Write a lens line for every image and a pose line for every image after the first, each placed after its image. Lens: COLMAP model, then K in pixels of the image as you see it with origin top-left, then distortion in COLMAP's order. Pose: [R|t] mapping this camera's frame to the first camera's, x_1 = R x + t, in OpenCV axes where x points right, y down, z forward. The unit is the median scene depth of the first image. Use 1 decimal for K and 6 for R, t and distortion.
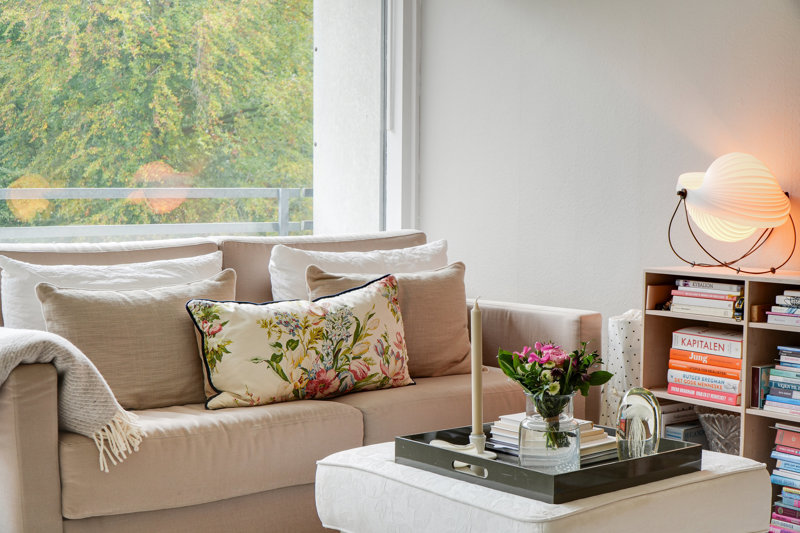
lens RADIAL K [[1198.7, 0, 400.8], [0, 1198.7, 239.0], [0, 0, 1]] dist [0.005868, -0.791834]
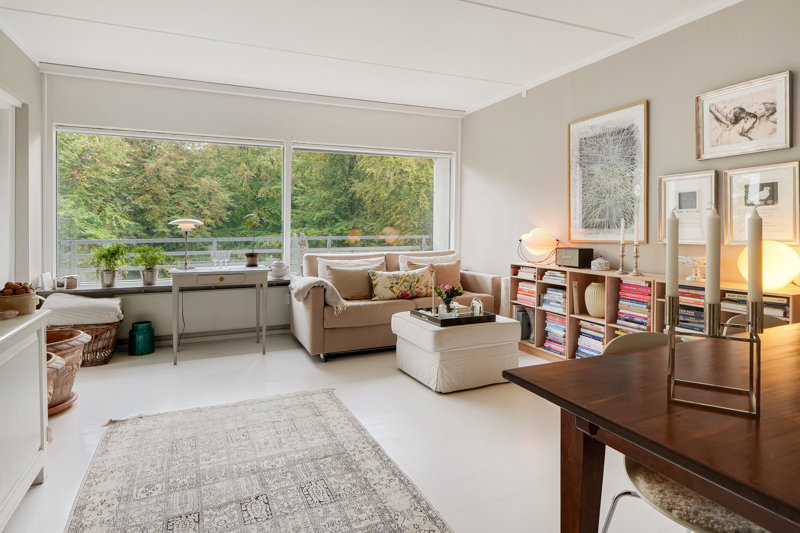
lens RADIAL K [[468.5, 0, 444.9], [0, 468.5, 227.1], [0, 0, 1]] dist [-0.003275, -0.000012]
pose [[0.984255, 0.000403, -0.176753, 0.275696], [-0.008360, 0.998984, -0.044277, -0.016523], [0.176555, 0.045057, 0.983259, -0.320395]]
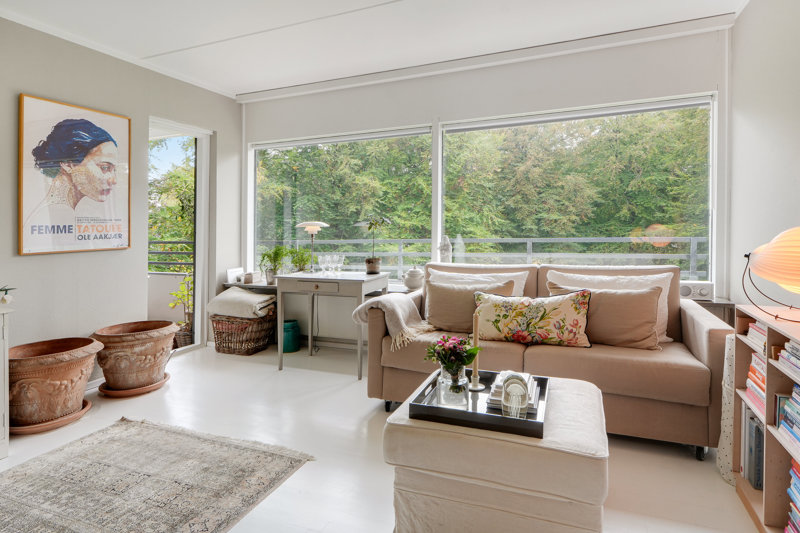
lens RADIAL K [[467.9, 0, 398.5], [0, 467.9, 243.5], [0, 0, 1]] dist [0.000432, -0.001171]
pose [[0.495694, 0.025116, -0.868134, 0.531938], [-0.024078, 0.999595, 0.015171, -0.053192], [0.868163, 0.013383, 0.496098, 0.369485]]
